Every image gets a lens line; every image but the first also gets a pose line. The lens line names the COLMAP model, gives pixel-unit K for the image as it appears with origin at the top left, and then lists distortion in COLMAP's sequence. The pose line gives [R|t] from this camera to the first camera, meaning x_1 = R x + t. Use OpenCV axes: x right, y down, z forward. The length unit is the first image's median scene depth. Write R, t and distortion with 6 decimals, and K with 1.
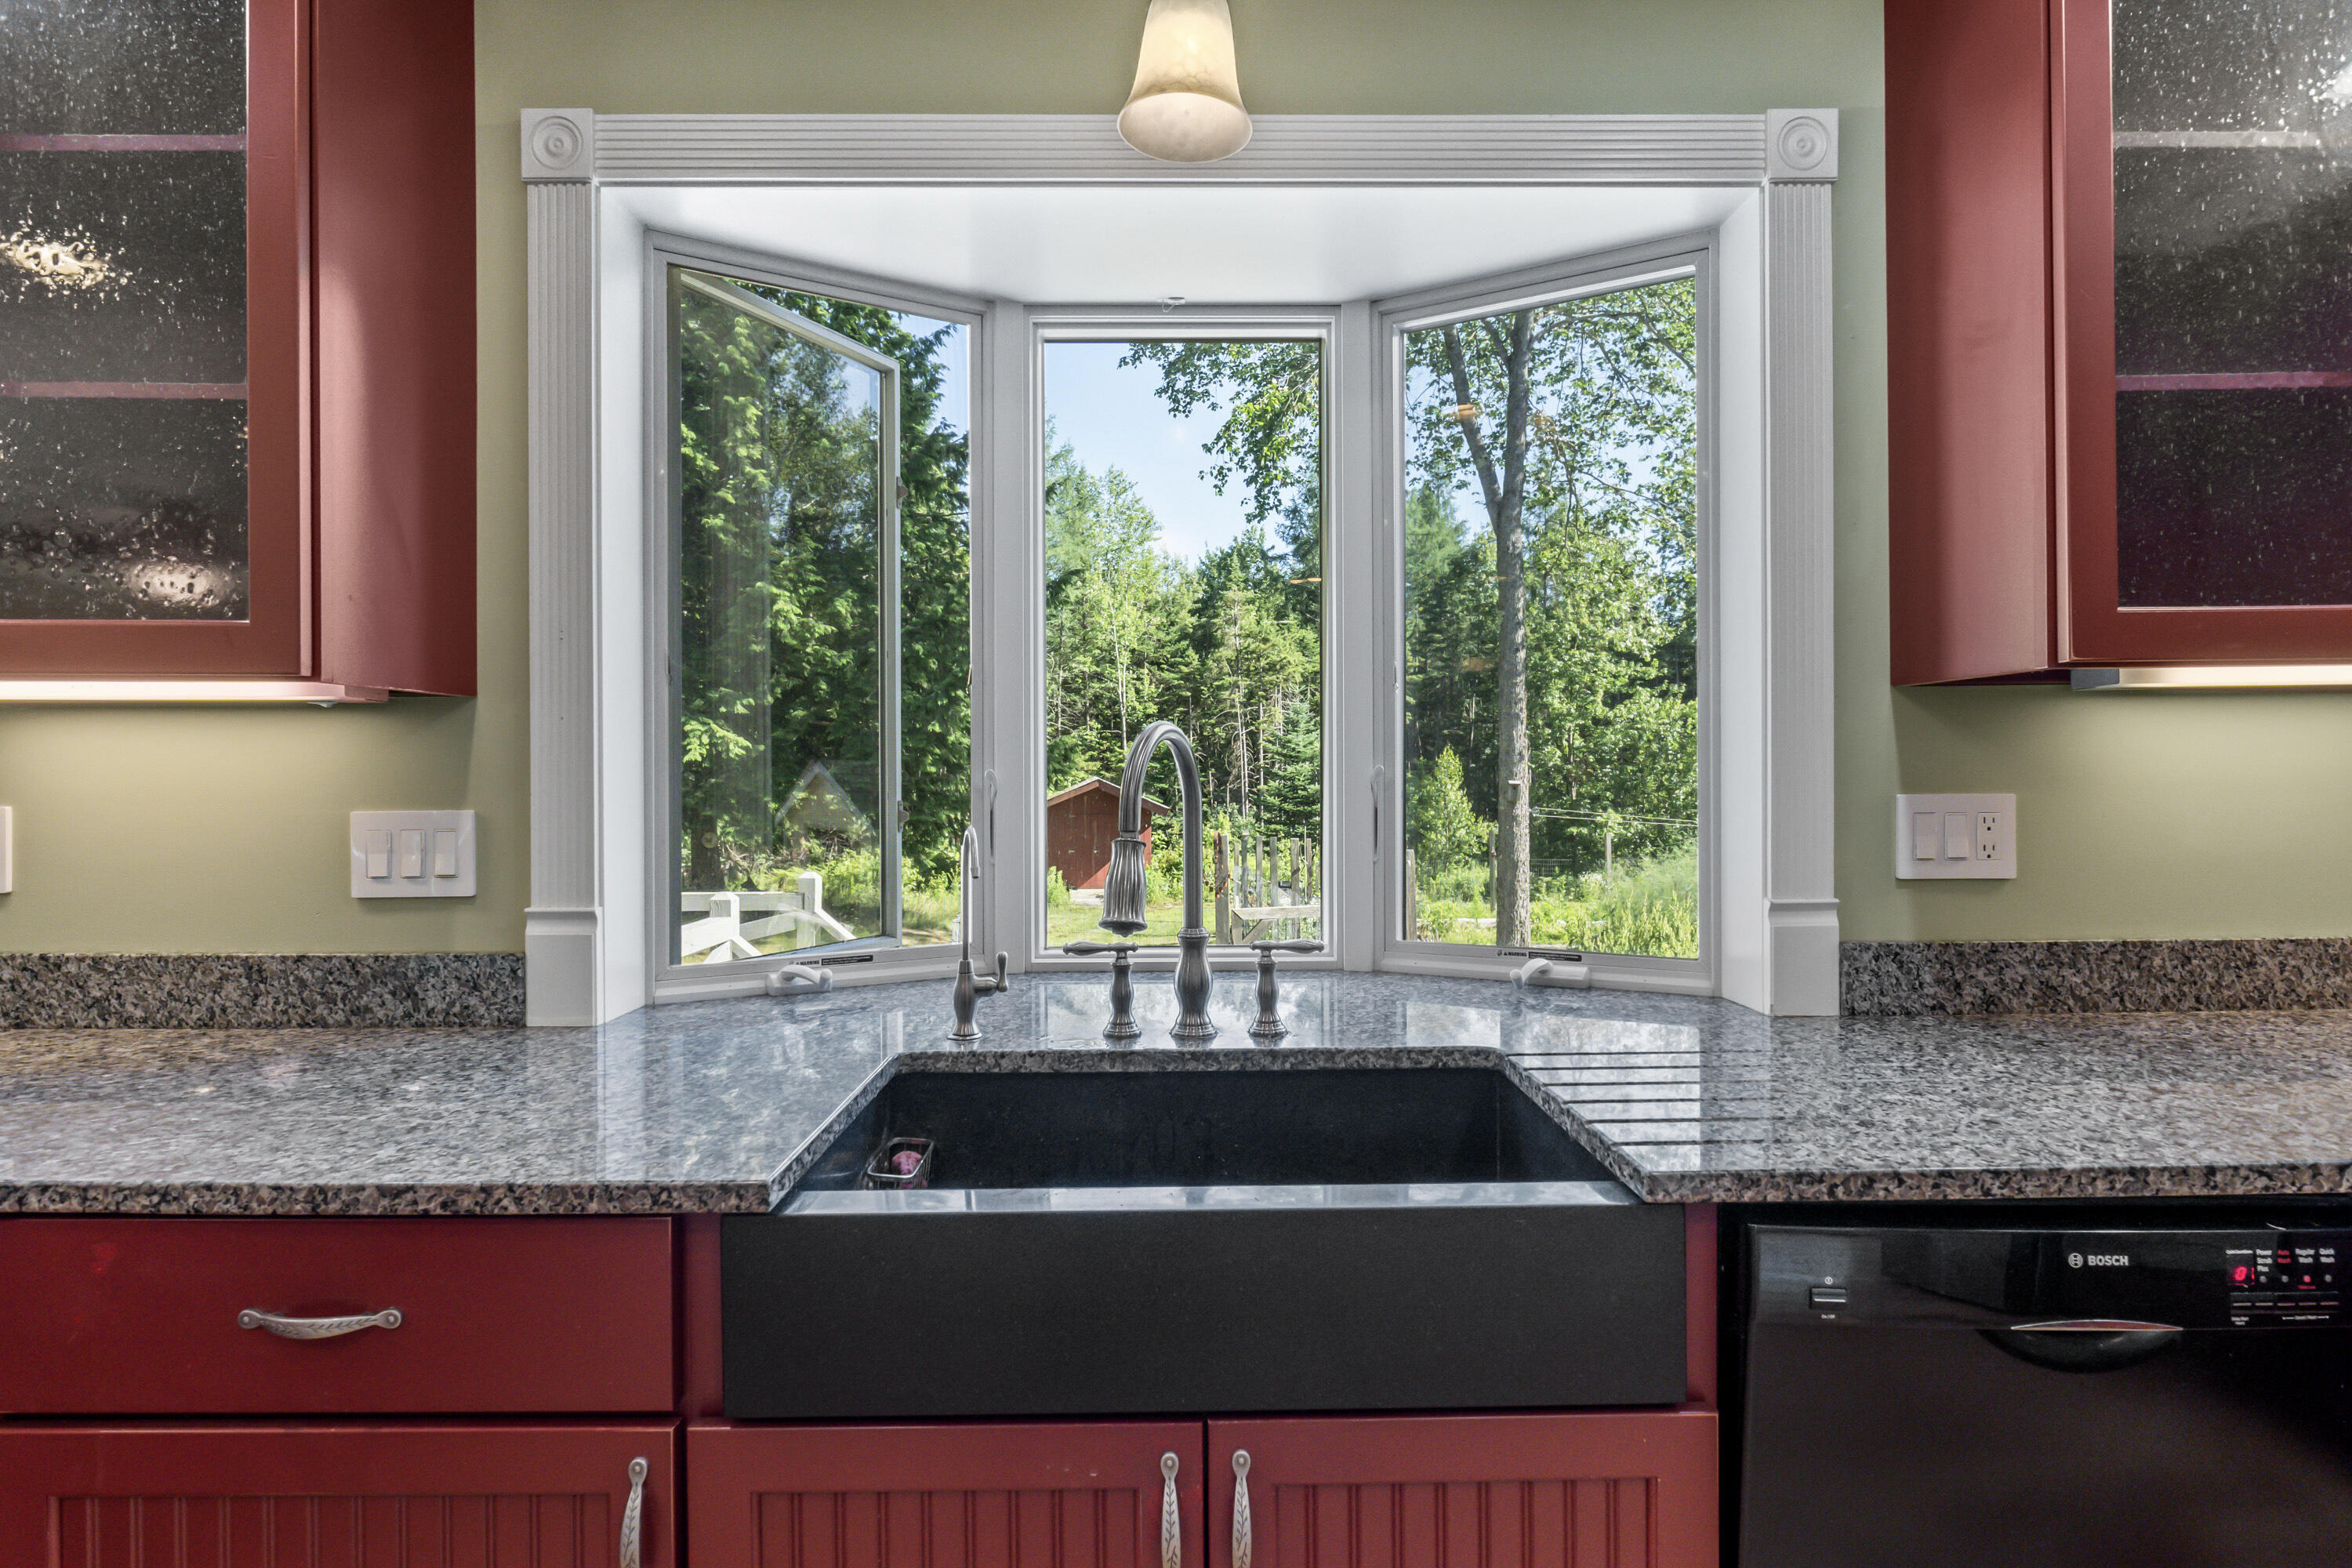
lens RADIAL K [[1195.0, 0, 1183.6], [0, 1195.0, 780.8], [0, 0, 1]] dist [-0.004544, -0.000940]
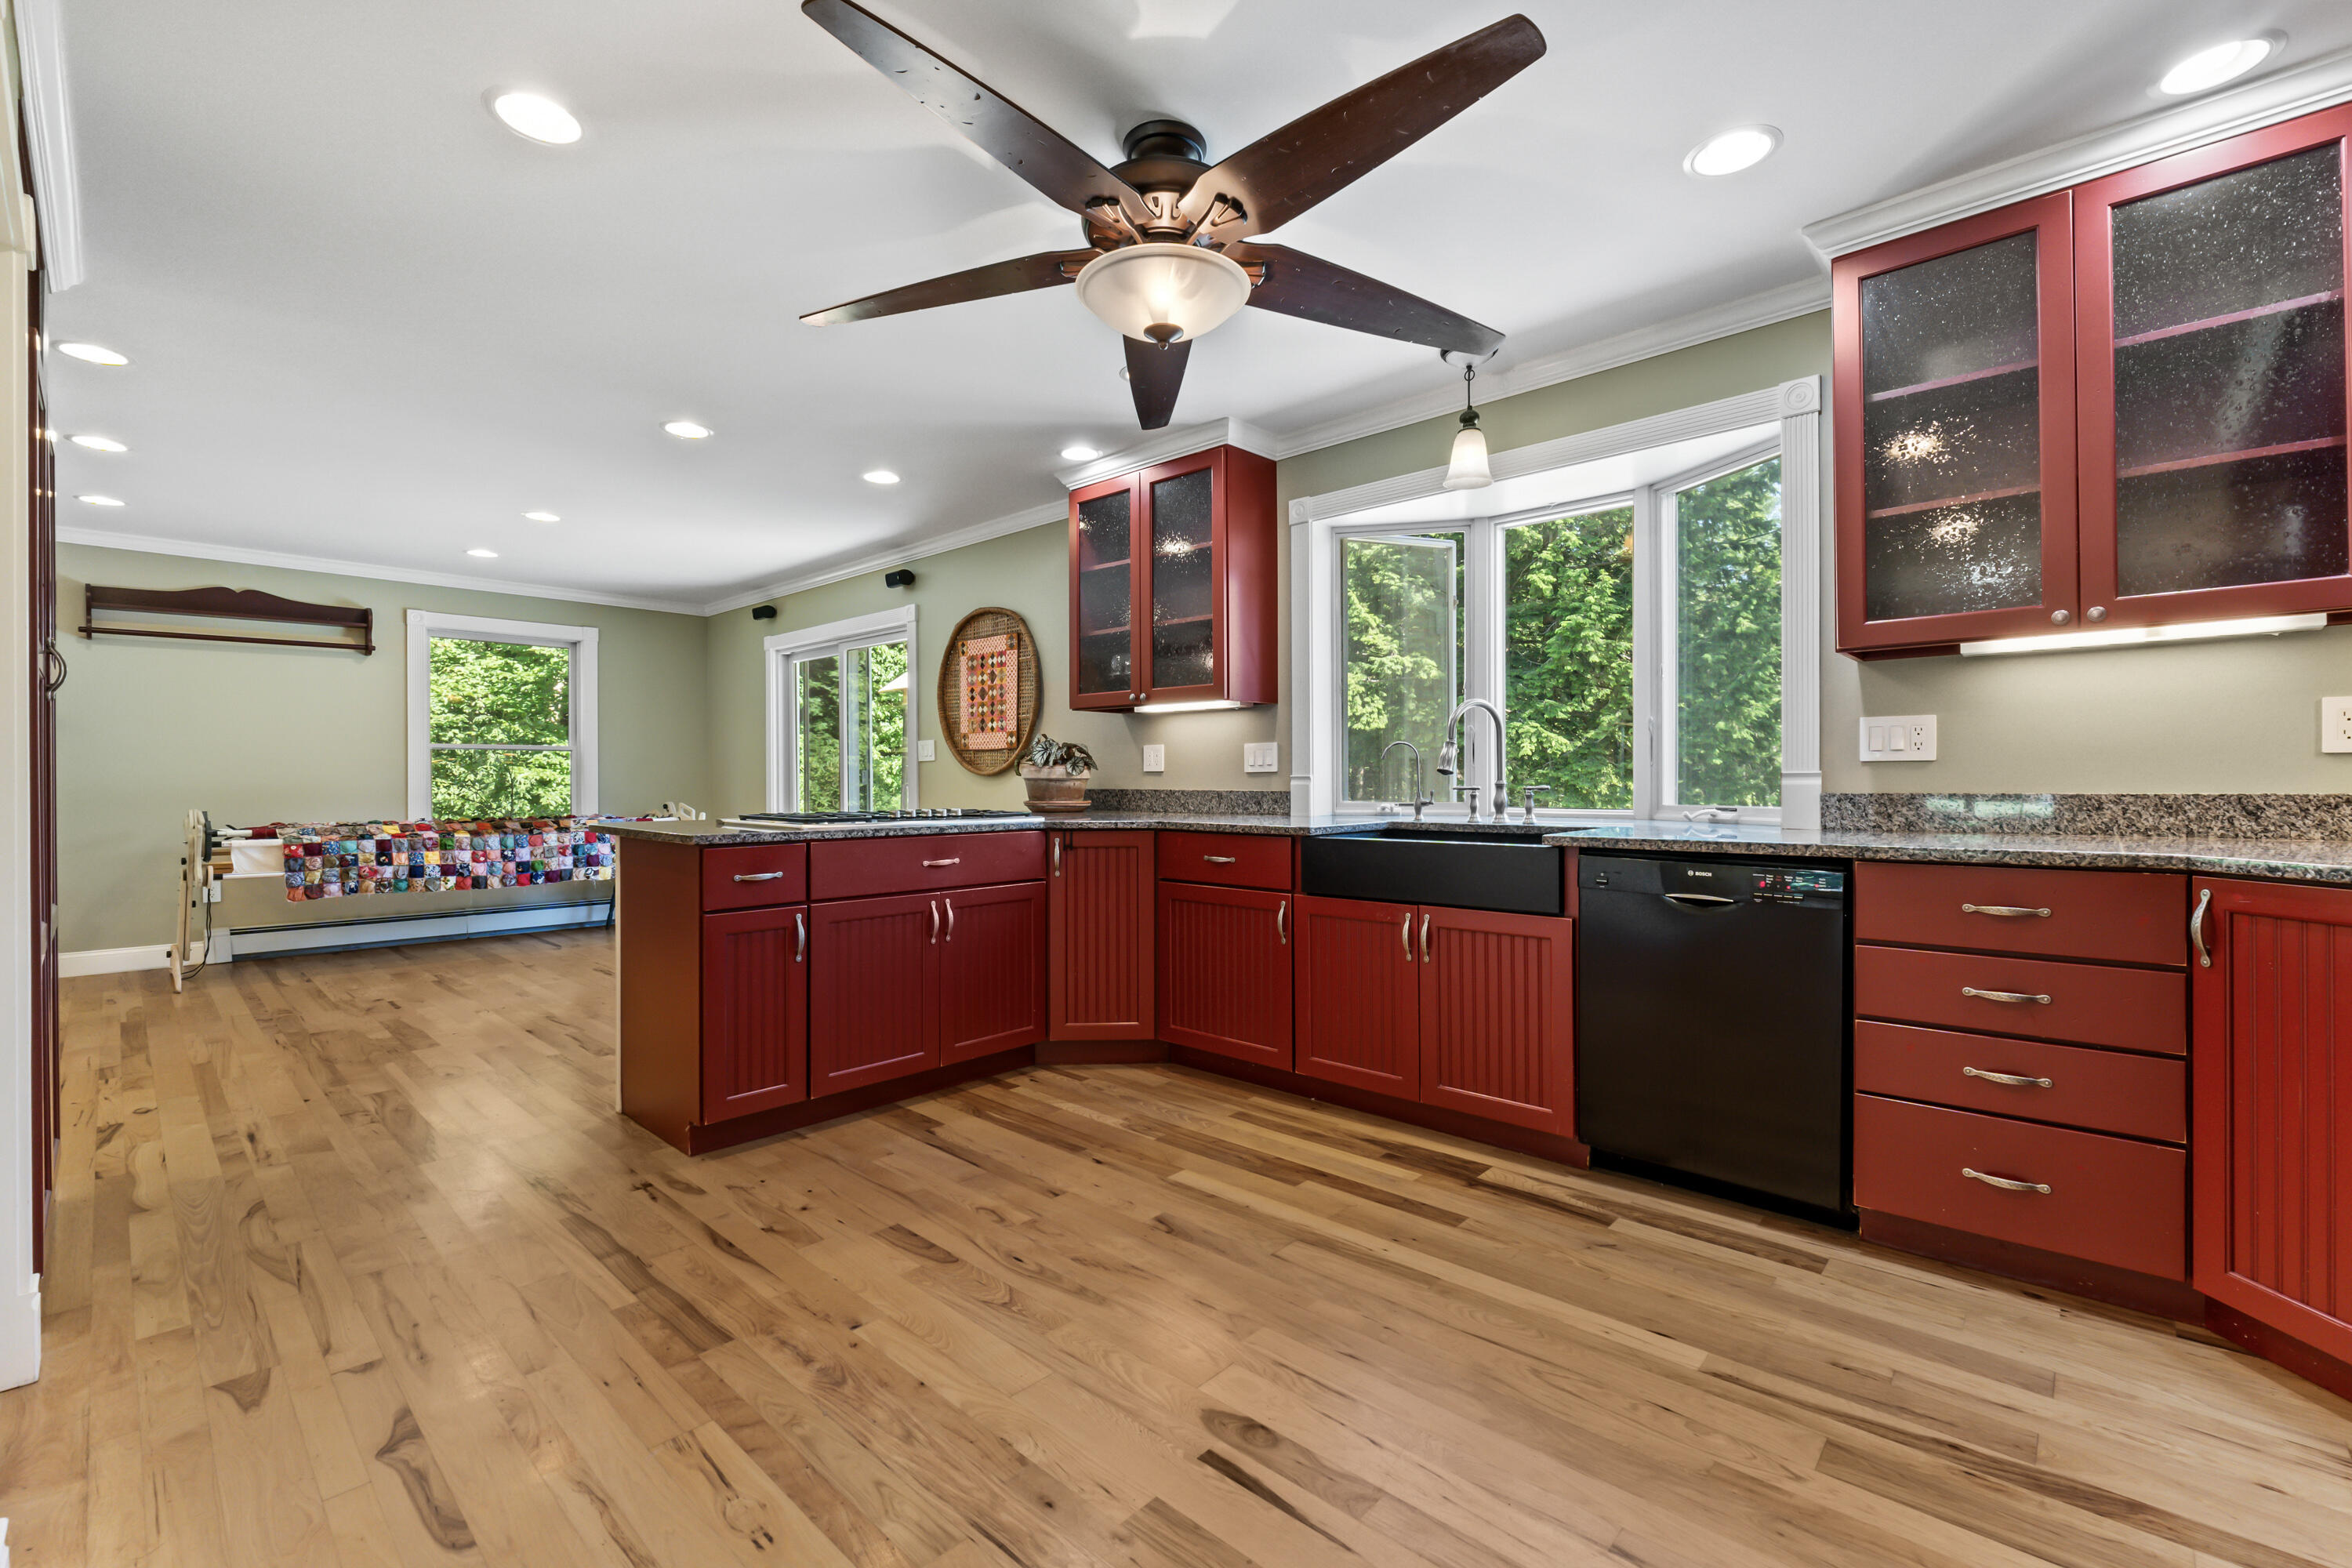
lens RADIAL K [[998.5, 0, 1174.9], [0, 998.5, 777.6], [0, 0, 1]] dist [-0.010015, -0.000359]
pose [[0.720636, 0.000937, -0.693313, 0.944468], [-0.002013, 0.999998, -0.000741, 0.115517], [0.693311, 0.001929, 0.720636, -0.961764]]
